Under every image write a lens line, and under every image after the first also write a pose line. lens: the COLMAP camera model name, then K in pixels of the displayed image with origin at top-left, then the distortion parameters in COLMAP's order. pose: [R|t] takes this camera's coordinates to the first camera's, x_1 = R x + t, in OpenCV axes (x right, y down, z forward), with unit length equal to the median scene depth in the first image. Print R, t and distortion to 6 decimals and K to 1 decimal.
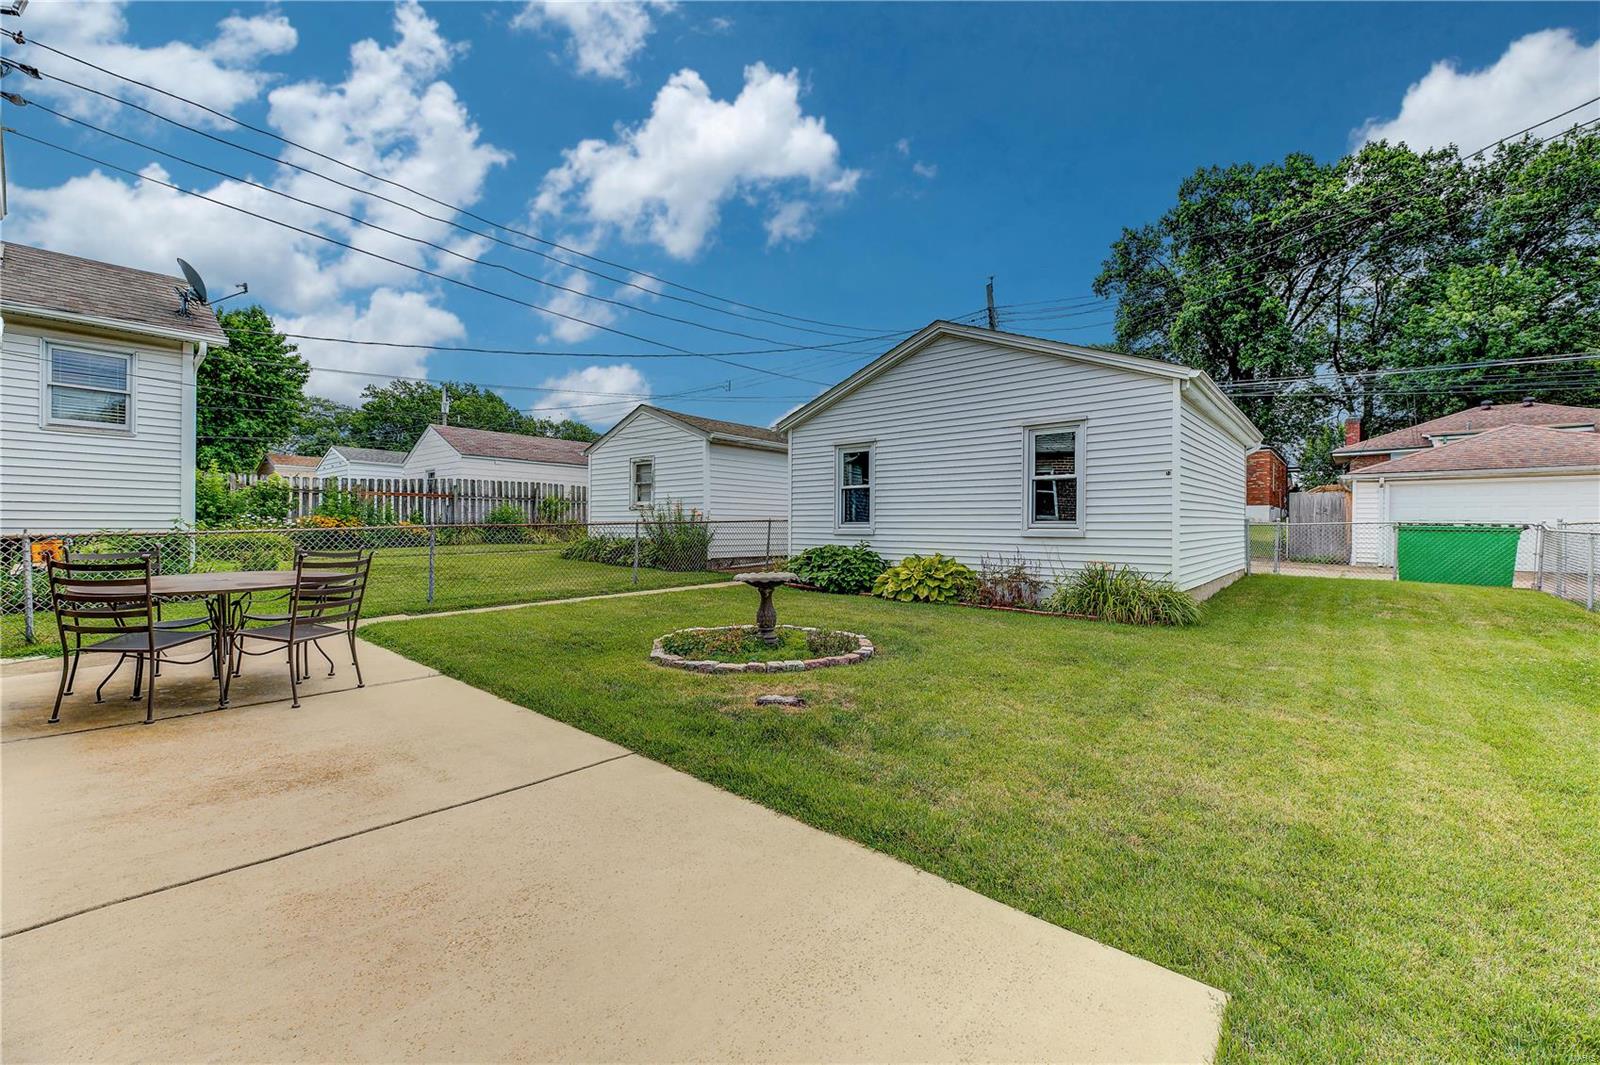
lens RADIAL K [[637.1, 0, 800.0], [0, 637.1, 532.5], [0, 0, 1]] dist [-0.000927, -0.000181]
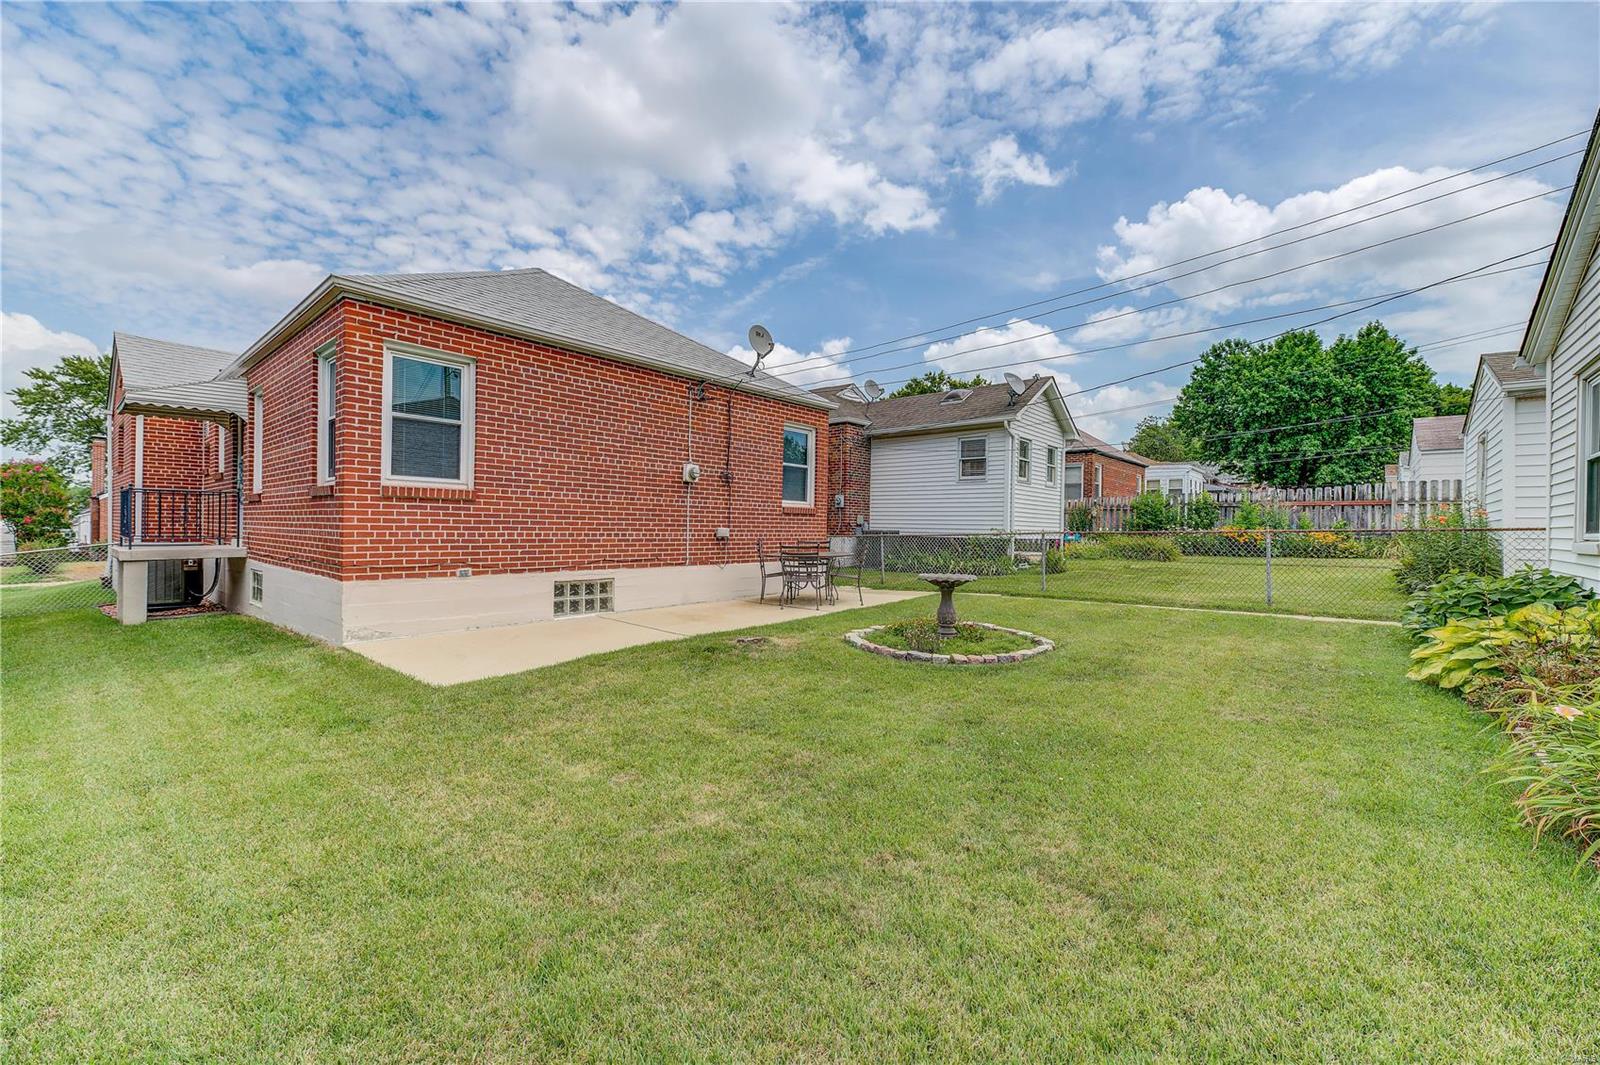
lens RADIAL K [[637.1, 0, 800.0], [0, 637.1, 532.5], [0, 0, 1]] dist [-0.000927, -0.000181]
pose [[0.004991, -0.001332, -0.999987, 0.691467], [-0.022031, 0.999756, -0.001441, 0.001786], [0.999745, 0.022037, 0.004961, 0.519295]]
